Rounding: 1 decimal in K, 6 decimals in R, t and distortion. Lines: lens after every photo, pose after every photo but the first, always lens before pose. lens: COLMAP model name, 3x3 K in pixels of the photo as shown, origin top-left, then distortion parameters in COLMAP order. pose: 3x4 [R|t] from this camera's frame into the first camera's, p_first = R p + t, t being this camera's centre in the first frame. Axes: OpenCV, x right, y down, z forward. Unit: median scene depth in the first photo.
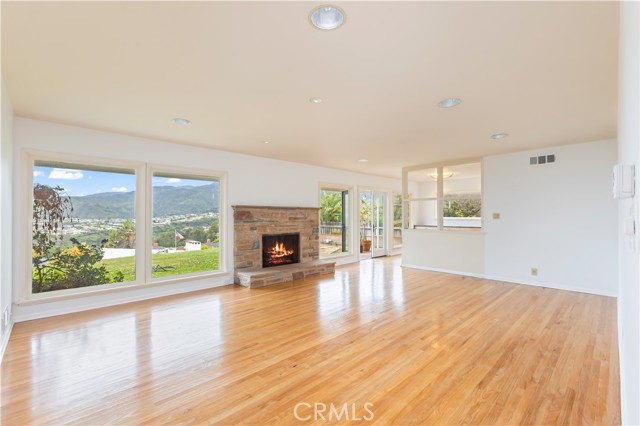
lens RADIAL K [[288.7, 0, 313.9], [0, 288.7, 213.8], [0, 0, 1]] dist [0.000554, 0.000044]
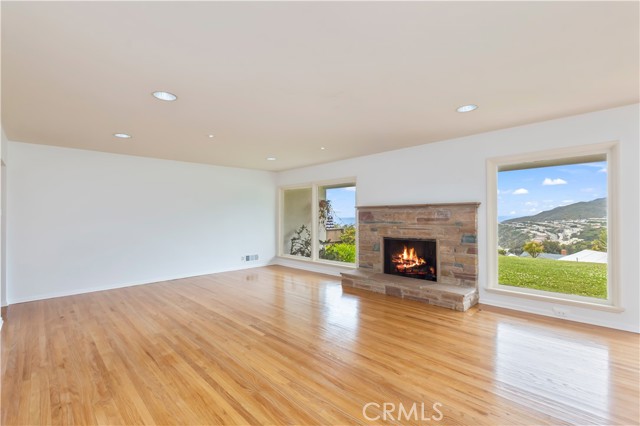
lens RADIAL K [[288.7, 0, 313.9], [0, 288.7, 213.8], [0, 0, 1]] dist [0.000554, 0.000044]
pose [[0.002534, -0.006657, -0.999975, 0.729145], [0.017132, 0.999831, -0.006613, 0.001215], [0.999850, -0.017115, 0.002648, 0.766868]]
